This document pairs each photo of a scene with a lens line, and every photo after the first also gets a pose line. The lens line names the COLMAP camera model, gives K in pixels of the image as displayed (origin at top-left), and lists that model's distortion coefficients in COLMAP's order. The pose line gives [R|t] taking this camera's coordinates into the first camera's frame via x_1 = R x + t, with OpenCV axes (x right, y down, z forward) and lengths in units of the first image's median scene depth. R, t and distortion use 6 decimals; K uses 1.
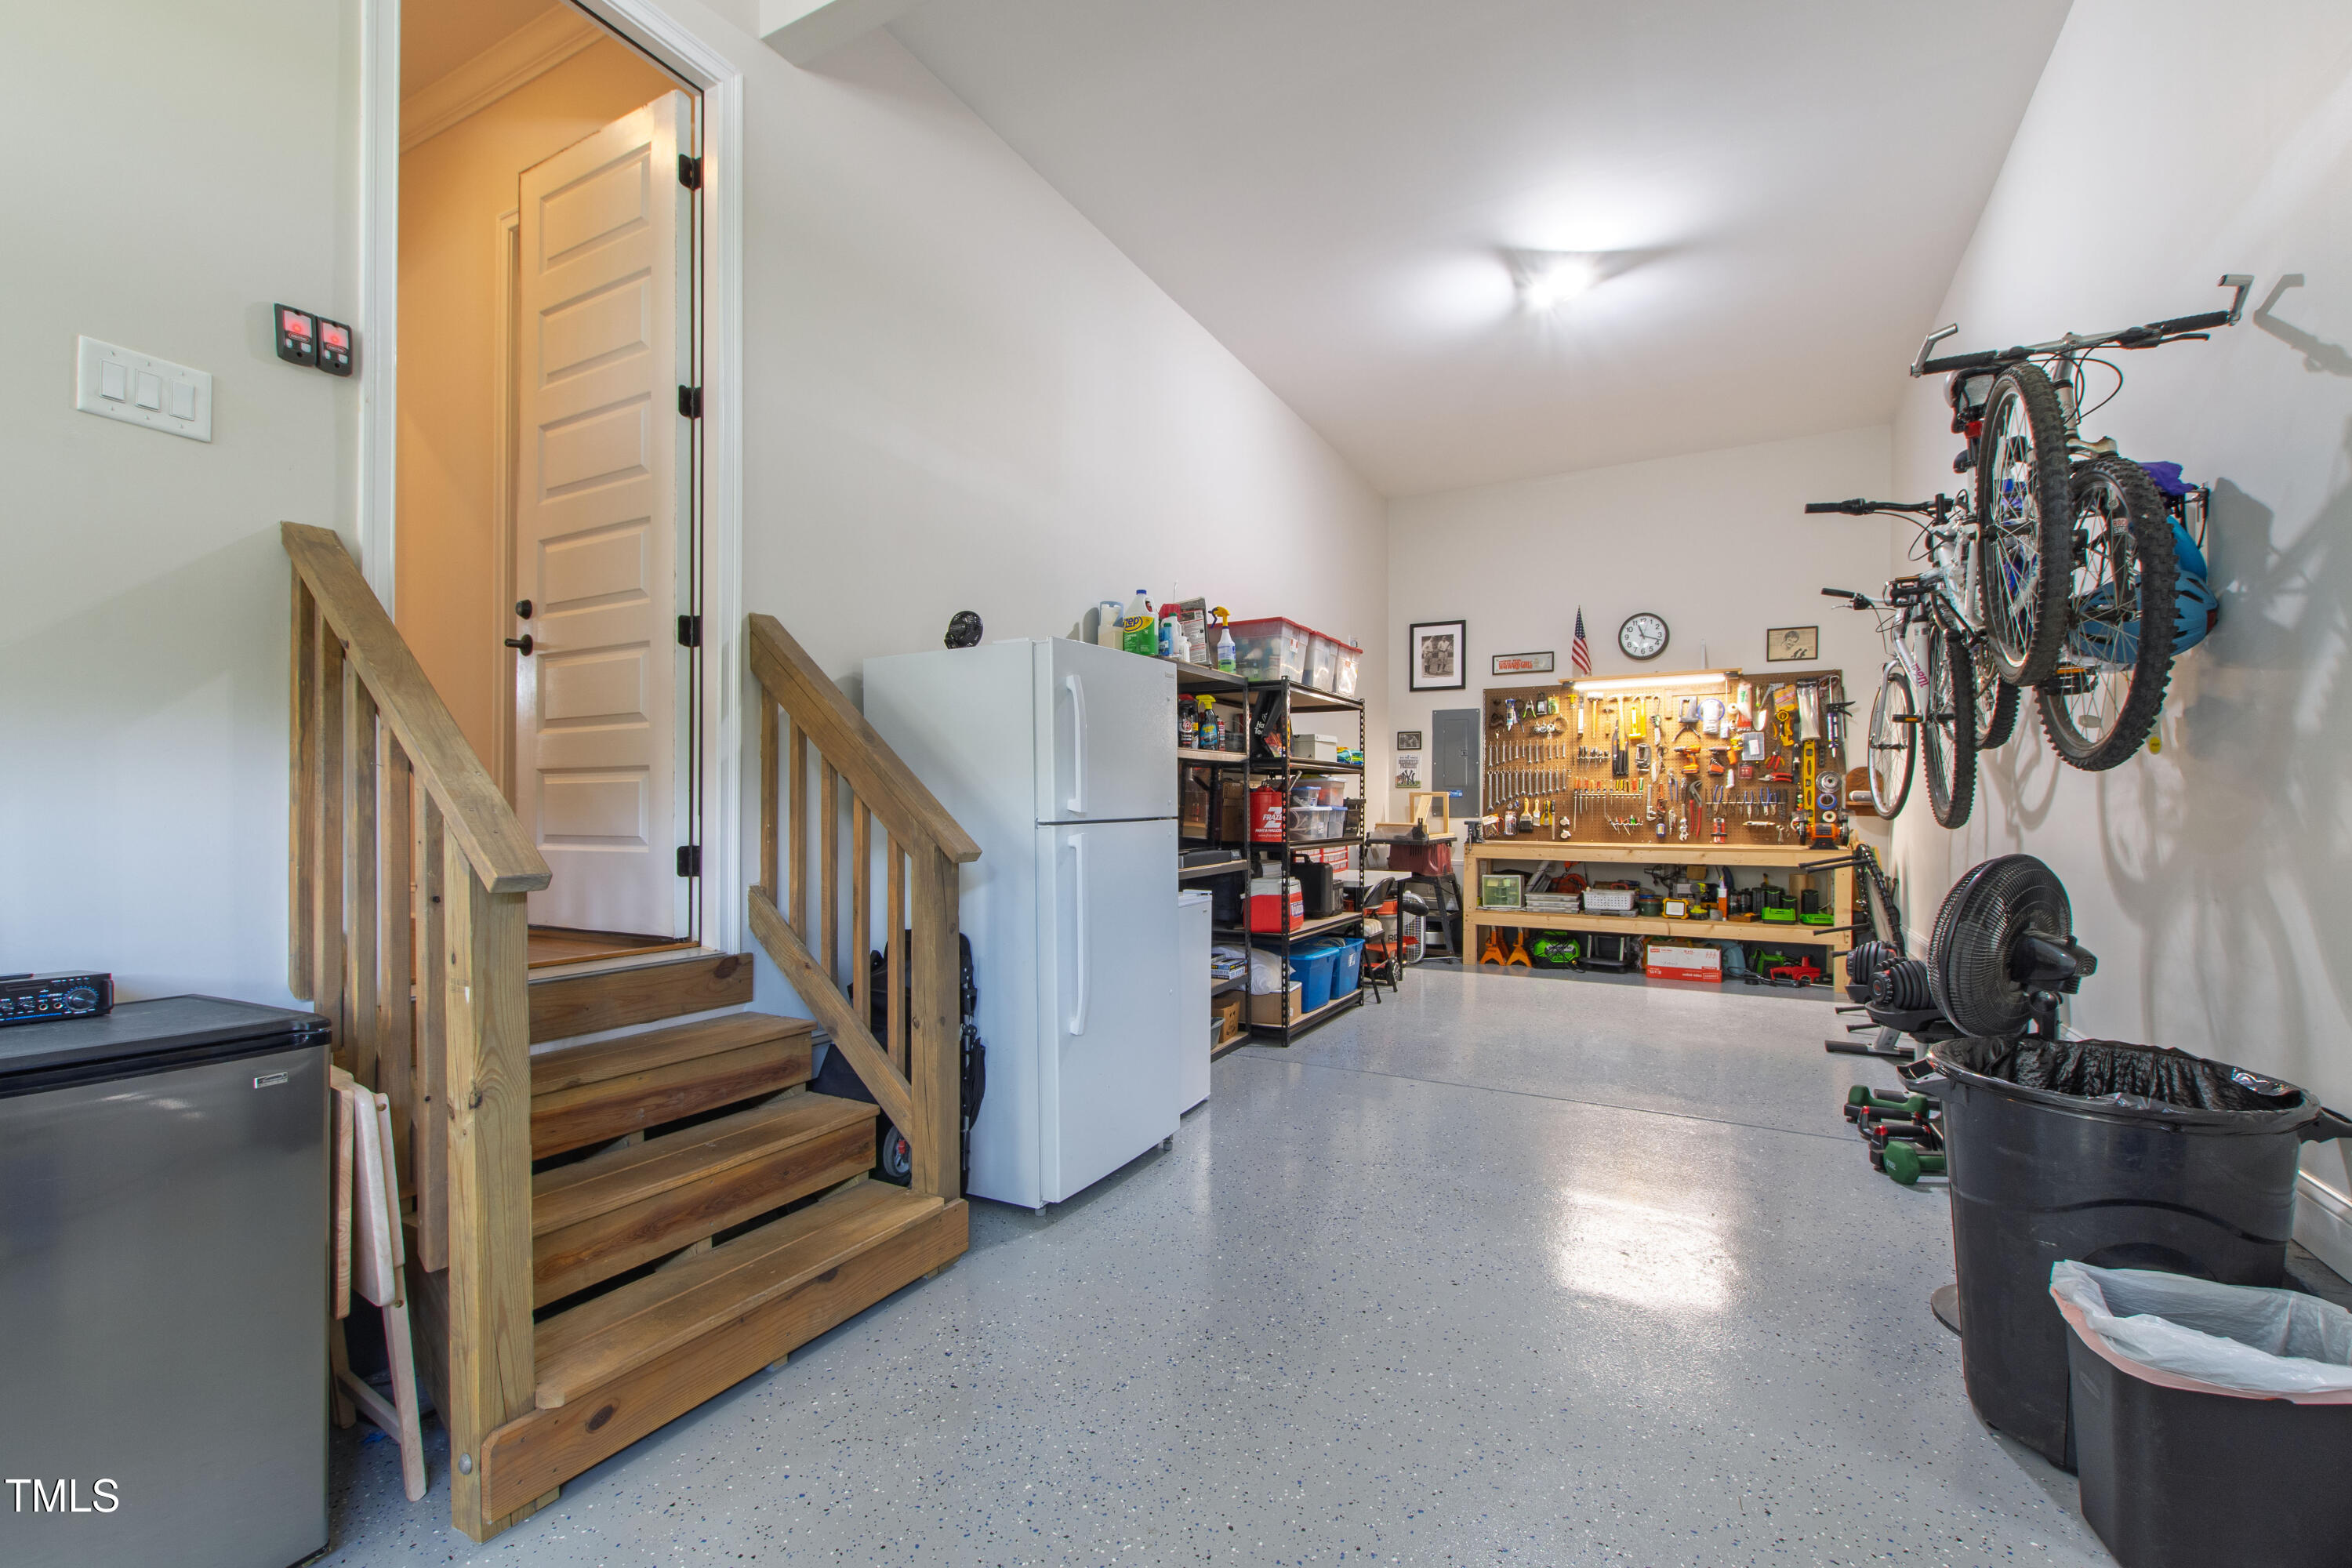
lens RADIAL K [[1015.7, 0, 1175.6], [0, 1015.7, 792.1], [0, 0, 1]] dist [0.002951, -0.003052]
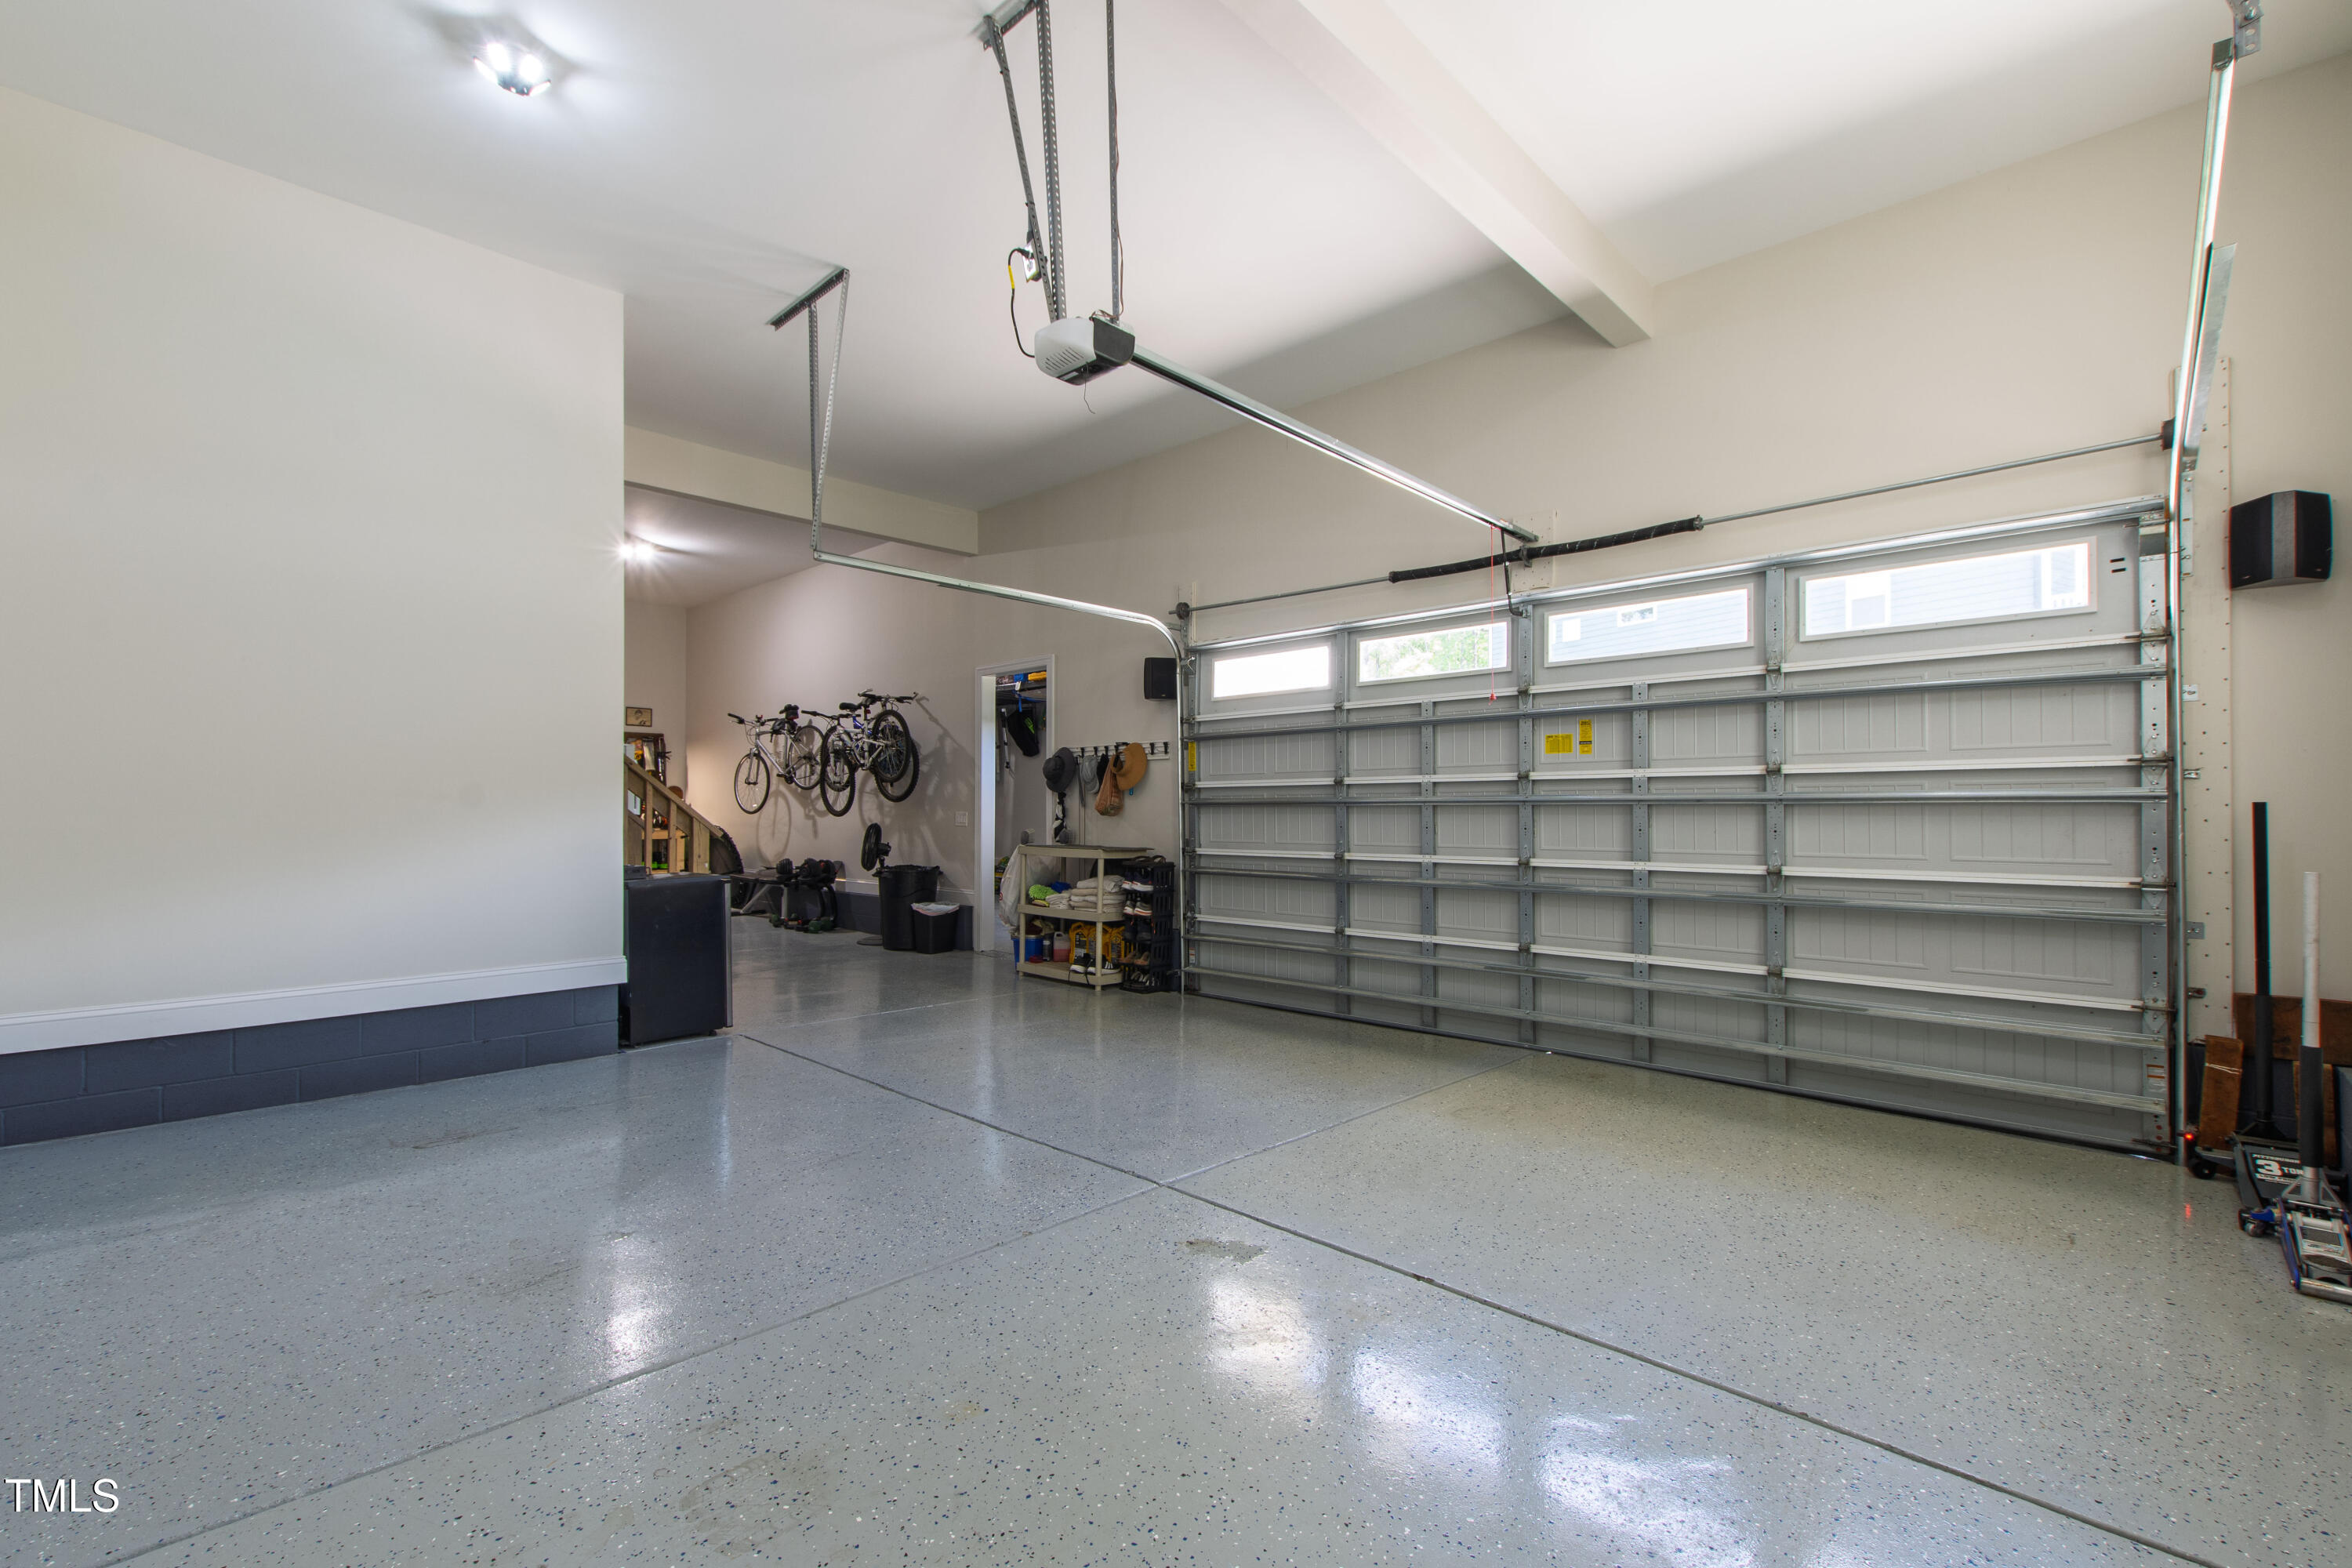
lens RADIAL K [[1015.7, 0, 1176.5], [0, 1015.7, 791.8], [0, 0, 1]] dist [0.002951, -0.003052]
pose [[0.253423, 0.006034, 0.967337, -0.904120], [-0.012380, 0.999919, -0.002994, -0.020871], [-0.967276, -0.011217, 0.253477, -0.379461]]
